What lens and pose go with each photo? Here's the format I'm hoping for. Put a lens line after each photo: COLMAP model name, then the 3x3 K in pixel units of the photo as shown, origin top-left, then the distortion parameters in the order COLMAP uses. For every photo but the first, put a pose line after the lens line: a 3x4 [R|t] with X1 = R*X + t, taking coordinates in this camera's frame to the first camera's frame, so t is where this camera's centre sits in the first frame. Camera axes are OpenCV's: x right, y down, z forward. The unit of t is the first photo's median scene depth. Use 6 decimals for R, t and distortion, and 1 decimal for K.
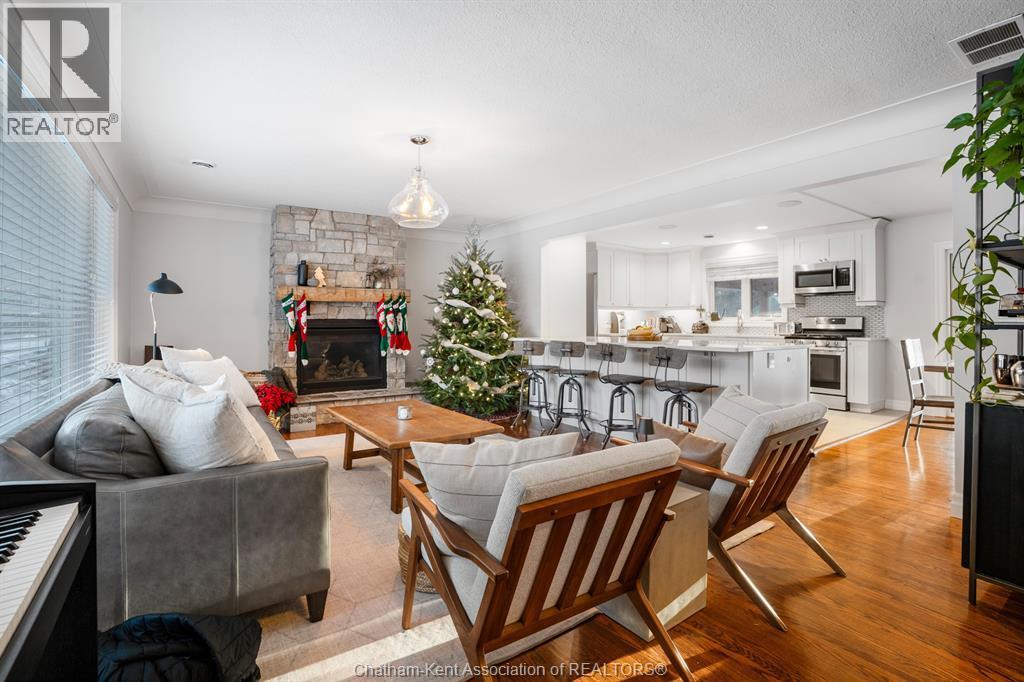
lens RADIAL K [[481.5, 0, 516.7], [0, 481.5, 330.6], [0, 0, 1]] dist [-0.035379, 0.000571]
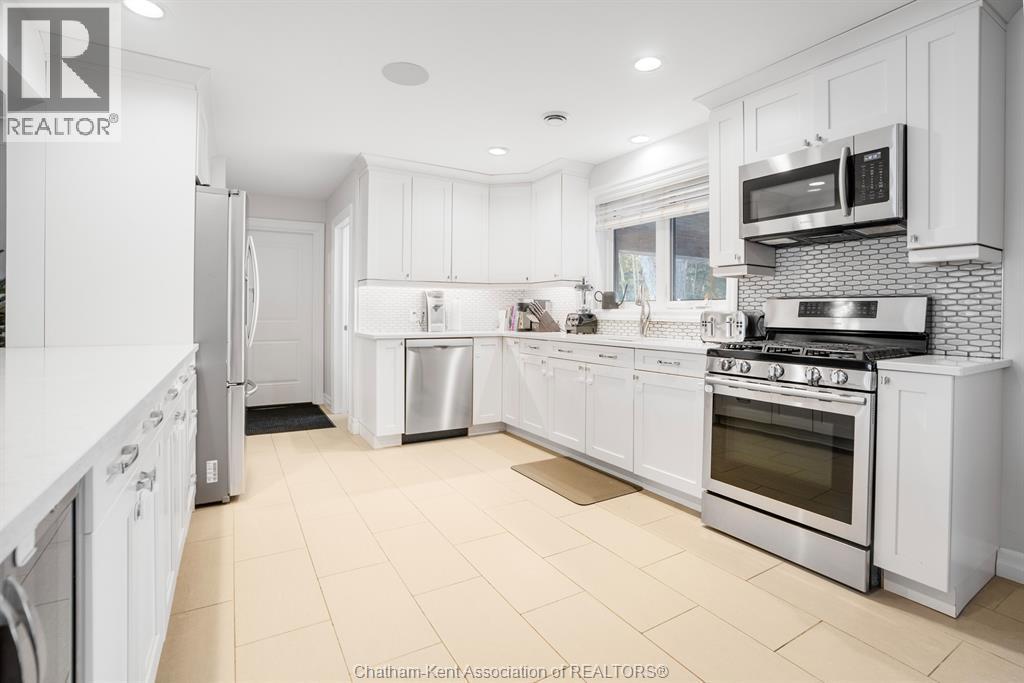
lens RADIAL K [[481.5, 0, 516.7], [0, 481.5, 331.1], [0, 0, 1]] dist [-0.035379, 0.000571]
pose [[0.997571, 0.000030, -0.069655, 0.476453], [0.001840, 0.999640, 0.026784, -0.014313], [0.069631, -0.026847, 0.997211, 0.664834]]
